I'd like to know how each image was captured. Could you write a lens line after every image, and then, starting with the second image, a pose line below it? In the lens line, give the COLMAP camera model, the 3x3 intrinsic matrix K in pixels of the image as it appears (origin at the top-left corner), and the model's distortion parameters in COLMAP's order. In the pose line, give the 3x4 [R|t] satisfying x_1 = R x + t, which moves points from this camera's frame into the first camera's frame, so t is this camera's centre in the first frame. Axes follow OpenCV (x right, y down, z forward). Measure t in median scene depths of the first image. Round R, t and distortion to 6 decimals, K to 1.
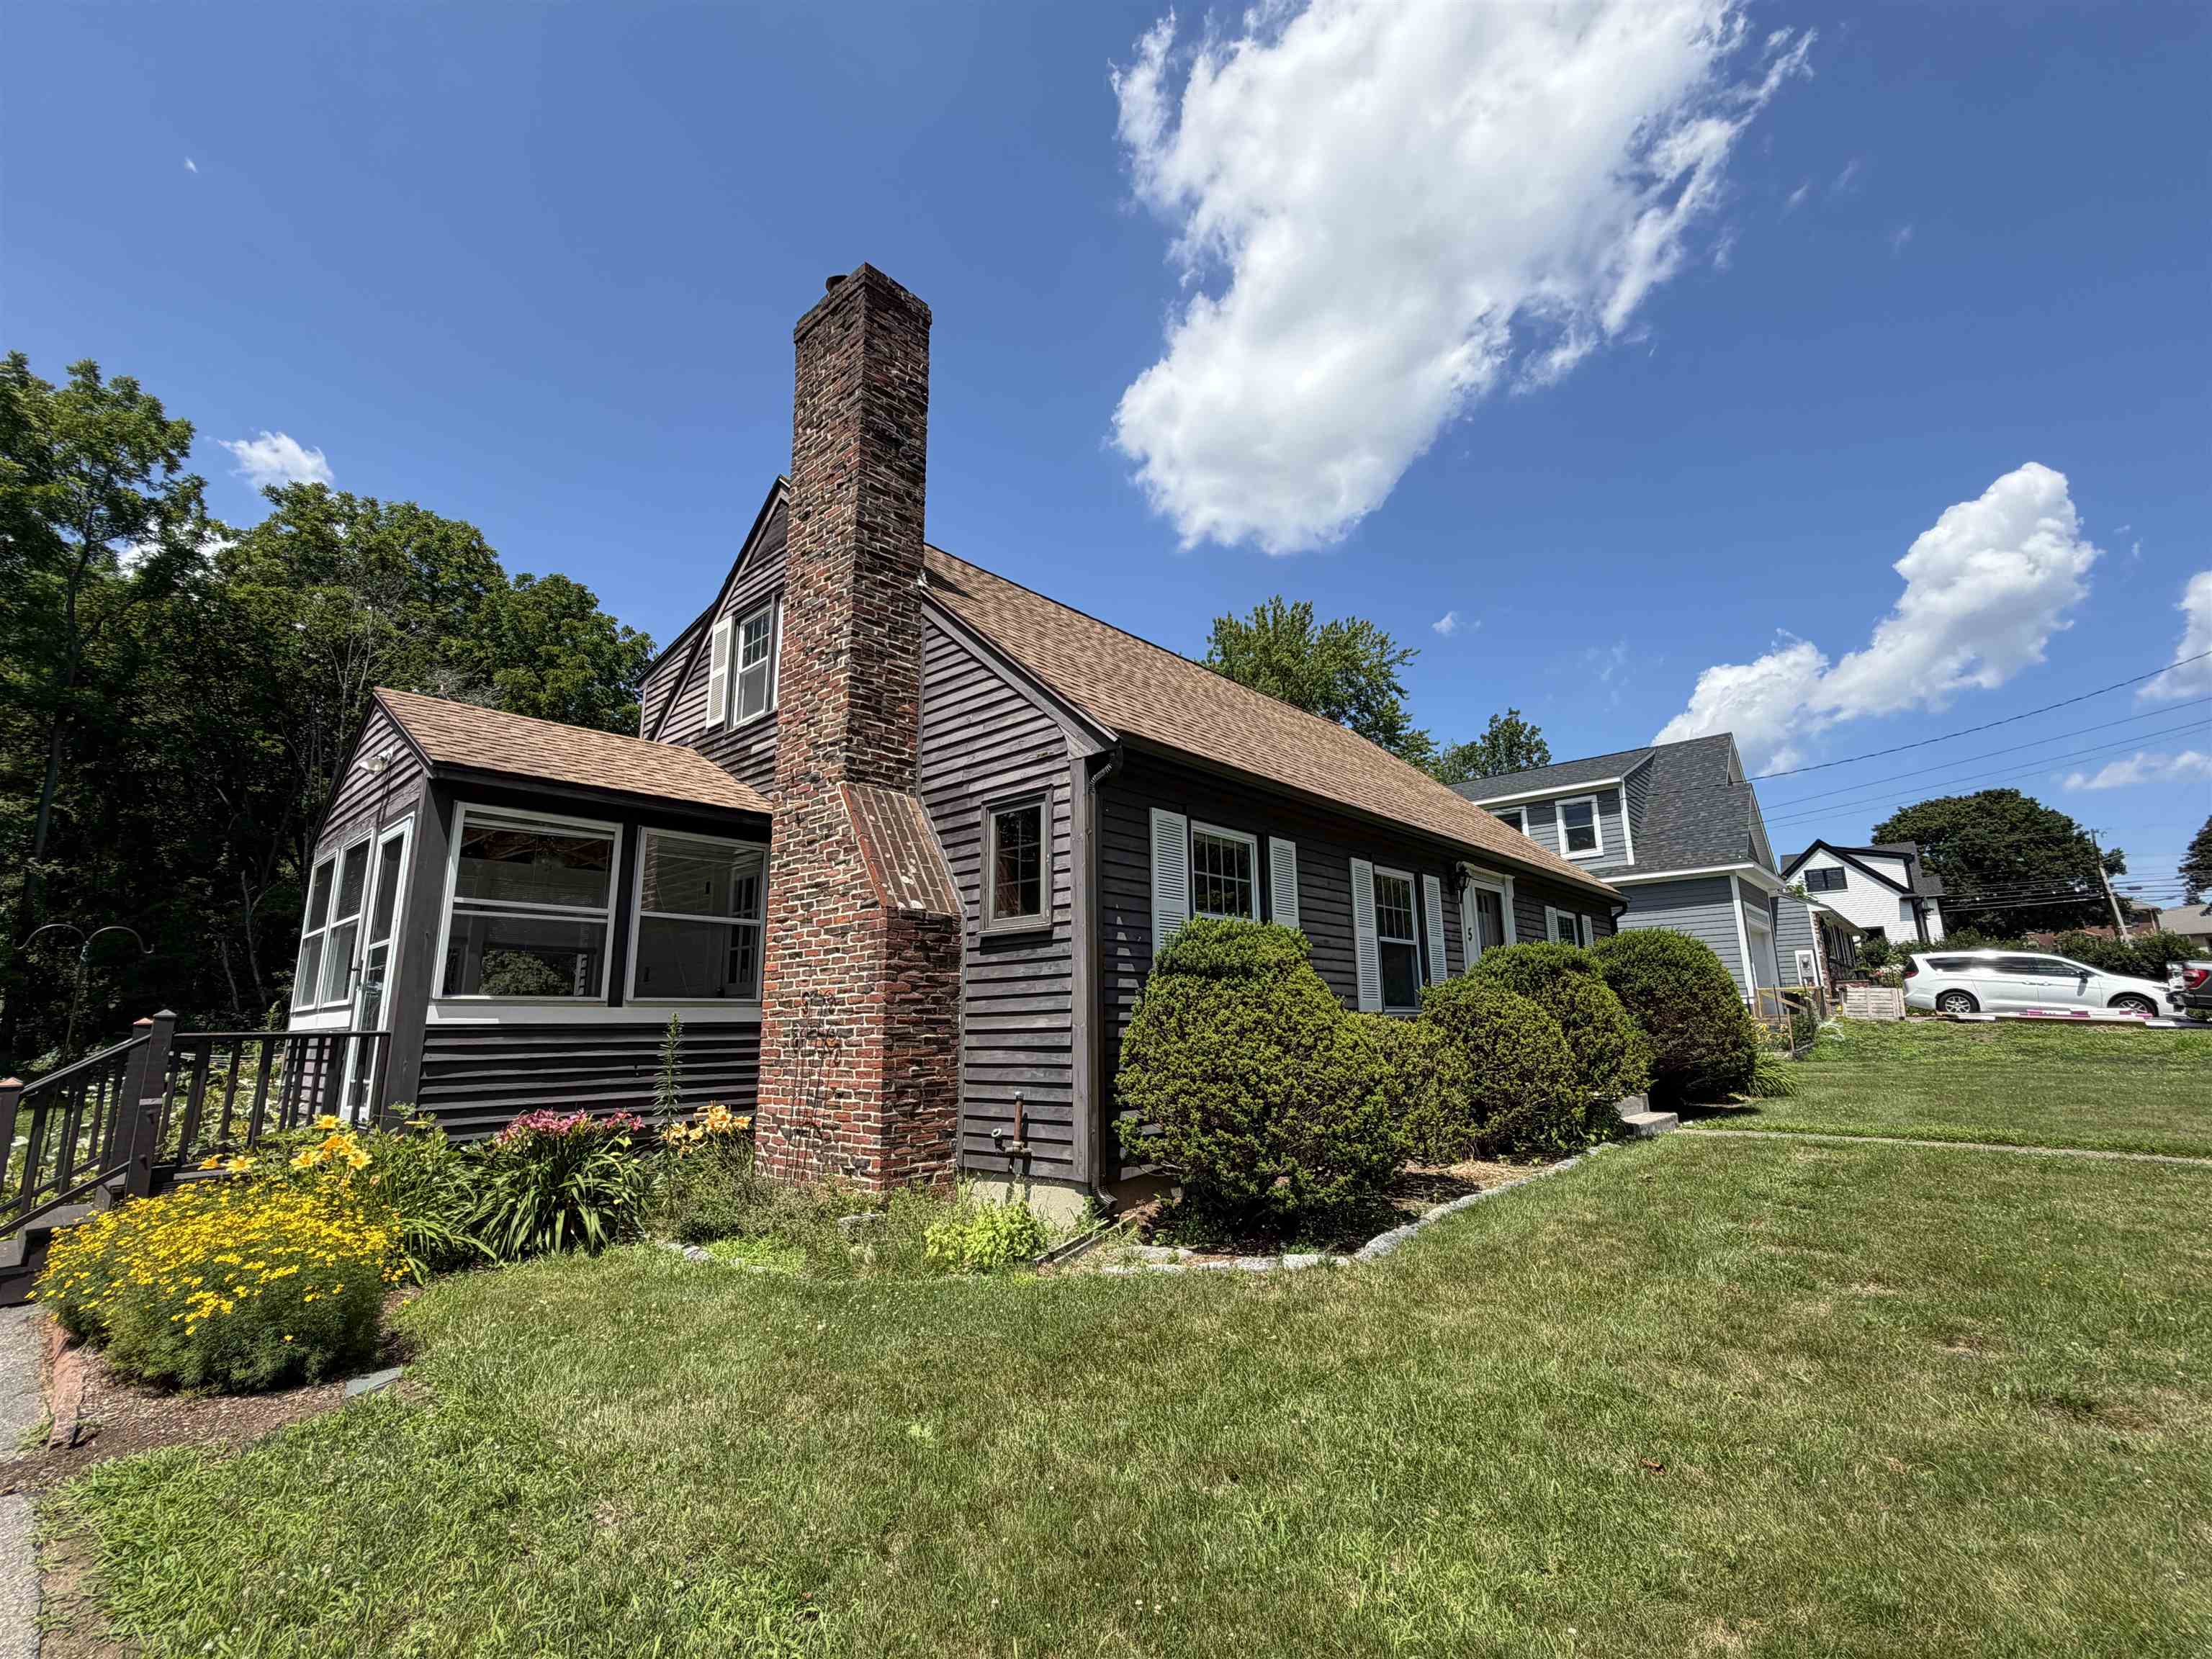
lens RADIAL K [[973.7, 0, 1115.7], [0, 973.7, 828.3], [0, 0, 1]] dist [-0.000728, -0.000727]
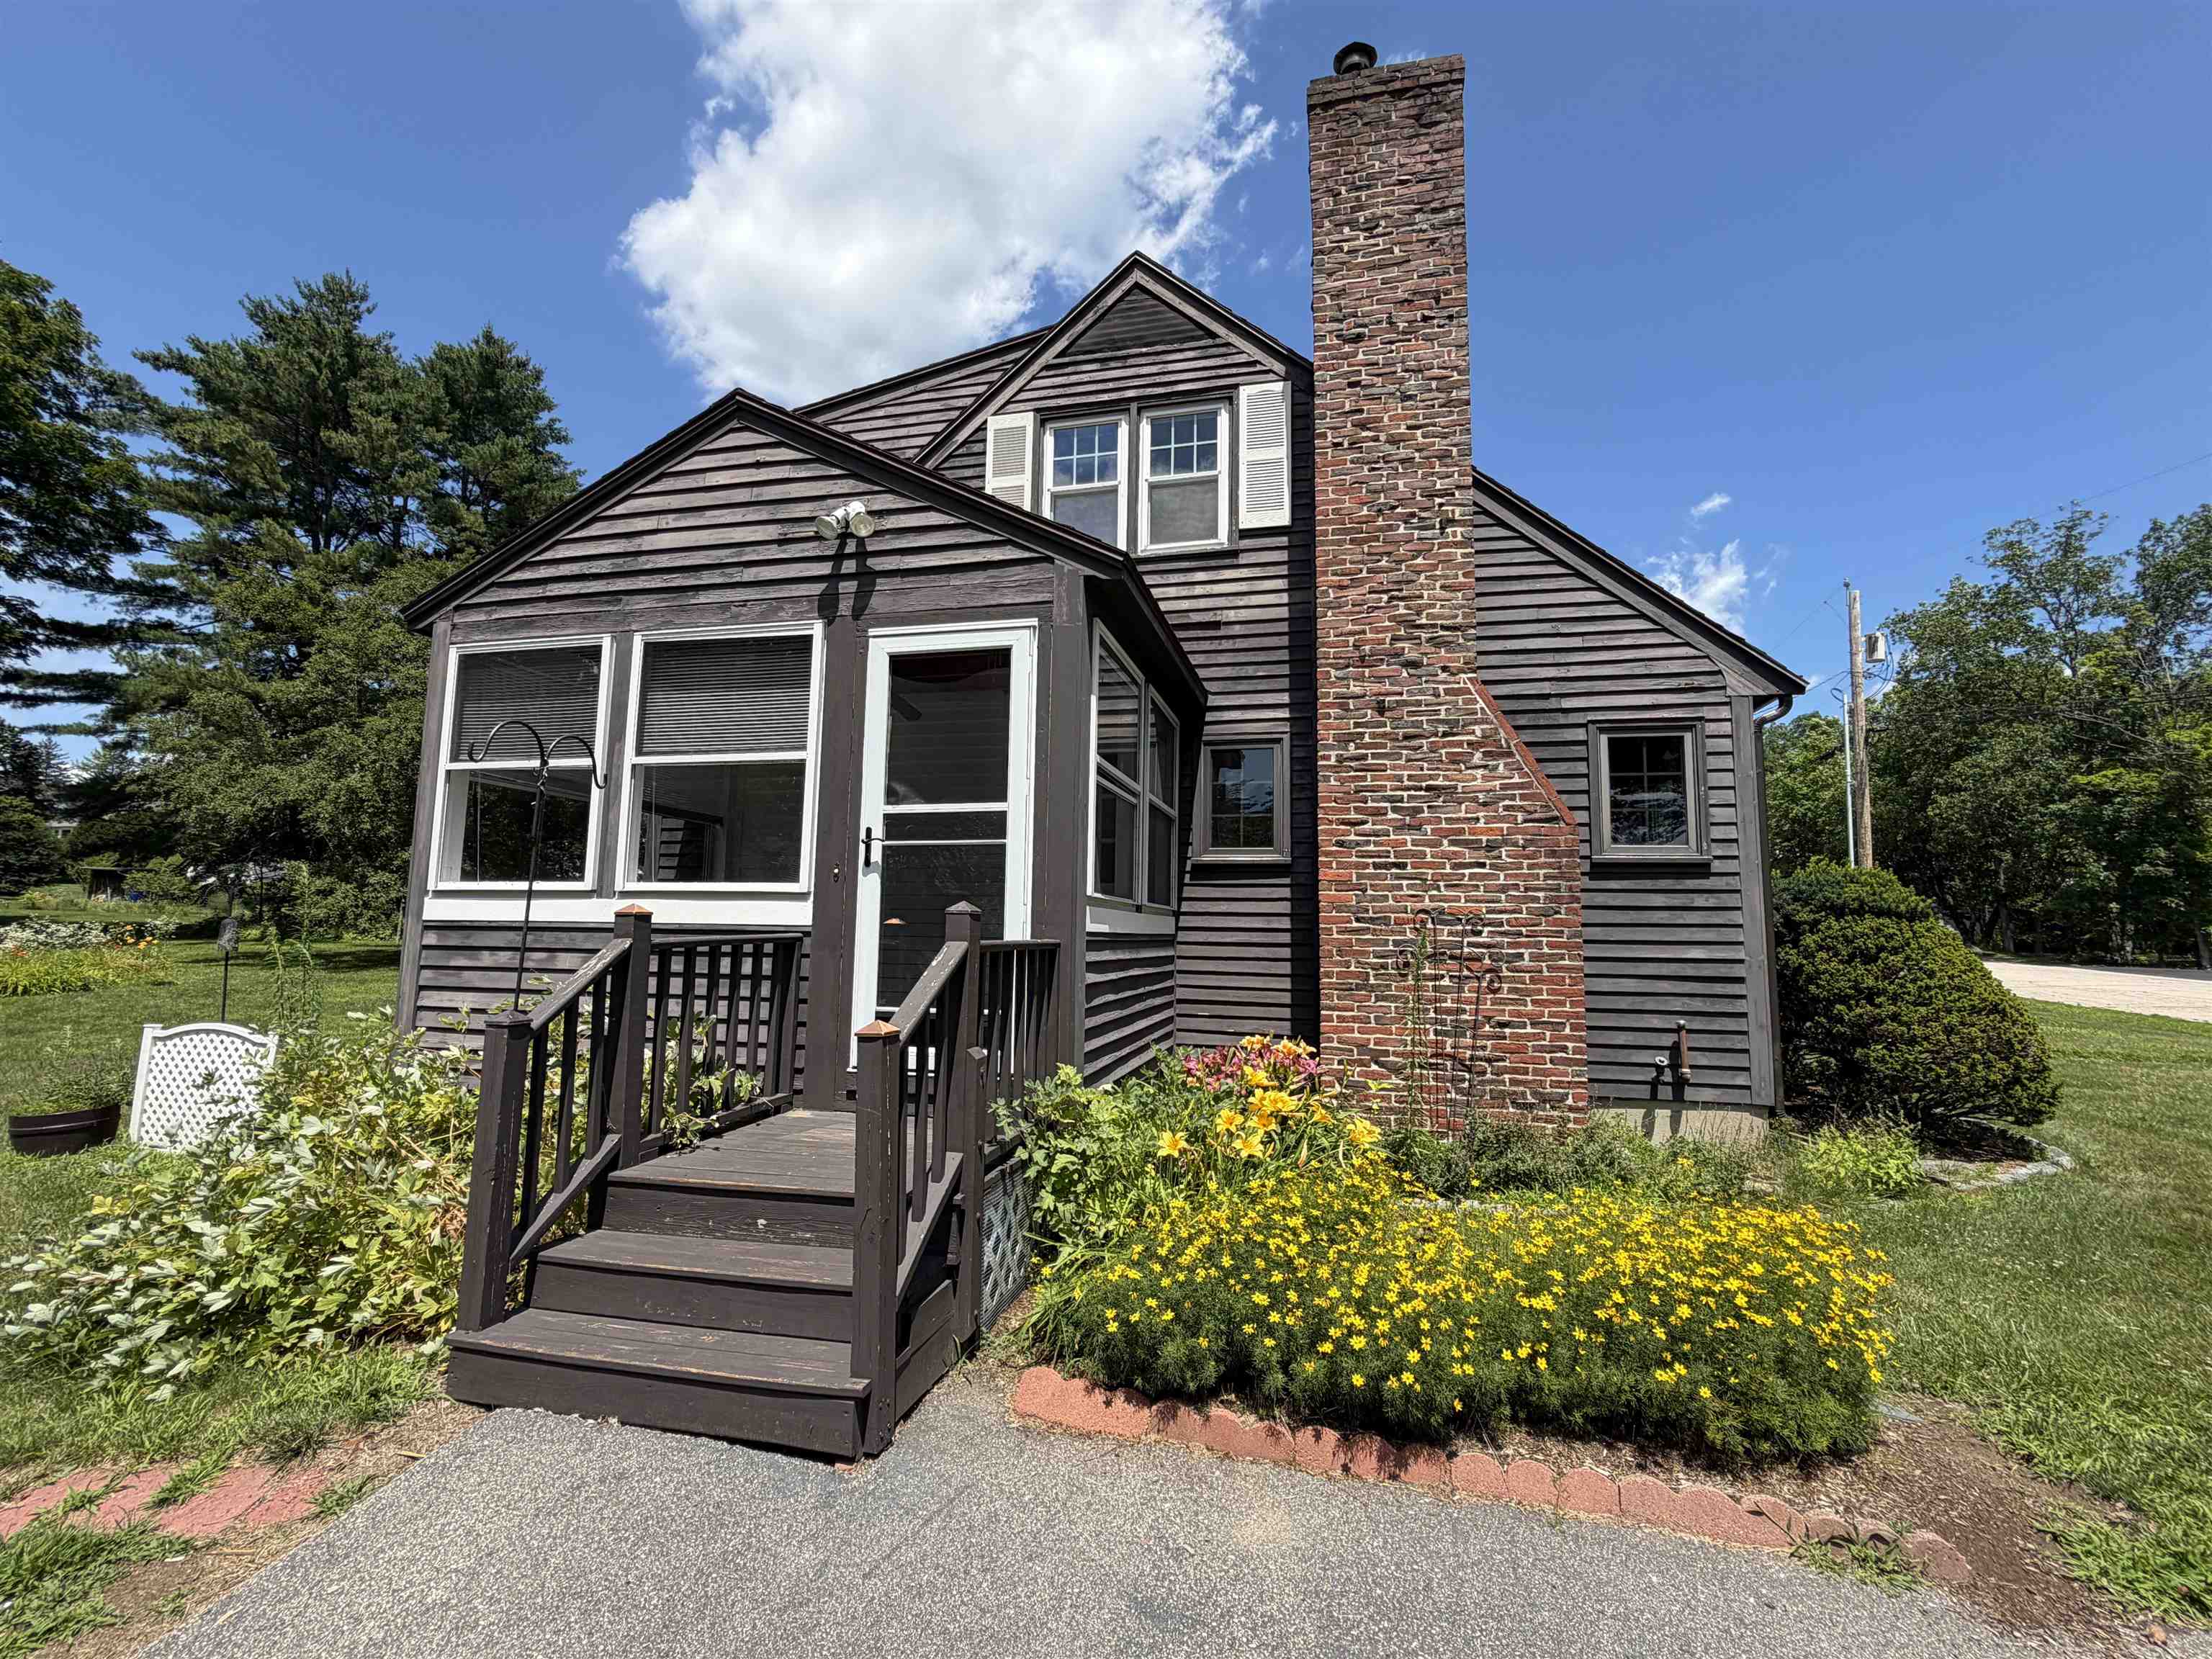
lens RADIAL K [[973.7, 0, 1112.4], [0, 973.7, 831.7], [0, 0, 1]] dist [-0.000728, -0.000727]
pose [[0.878618, 0.083163, 0.470229, -0.978354], [-0.127832, 0.989741, 0.063811, 0.078760], [-0.460098, -0.116176, 0.880235, 0.362993]]
